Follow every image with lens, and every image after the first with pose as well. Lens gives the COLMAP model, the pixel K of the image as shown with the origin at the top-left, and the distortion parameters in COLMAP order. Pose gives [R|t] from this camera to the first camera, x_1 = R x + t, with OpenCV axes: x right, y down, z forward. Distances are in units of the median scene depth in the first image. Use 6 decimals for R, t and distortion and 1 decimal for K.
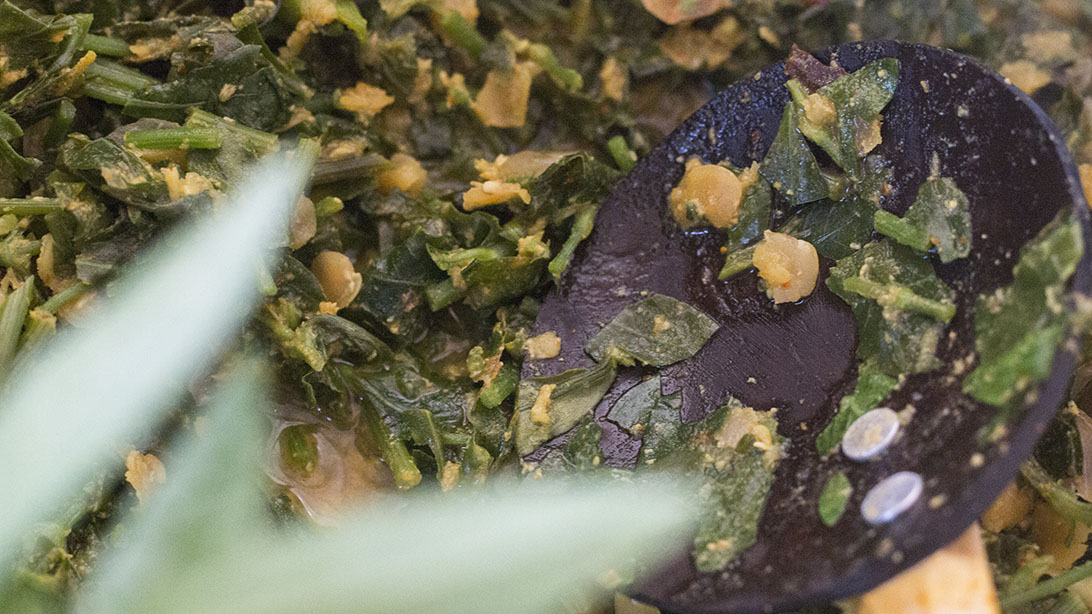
lens RADIAL K [[2665.3, 0, 544.3], [0, 2665.3, 306.4], [0, 0, 1]] dist [-0.177445, 0.000000]
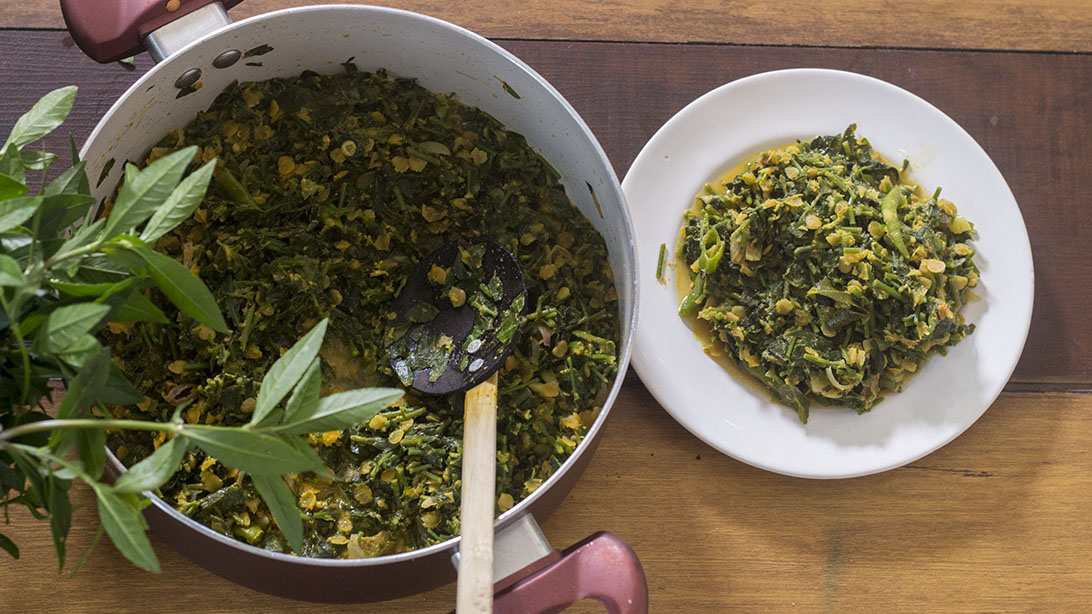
lens RADIAL K [[2665.3, 0, 546.7], [0, 2665.3, 306.9], [0, 0, 1]] dist [-0.177445, 0.000000]
pose [[0.999977, 0.005632, -0.003724, 0.227045], [-0.004991, 0.988028, 0.154195, -0.566911], [0.004548, -0.154173, 0.988033, -2.629790]]
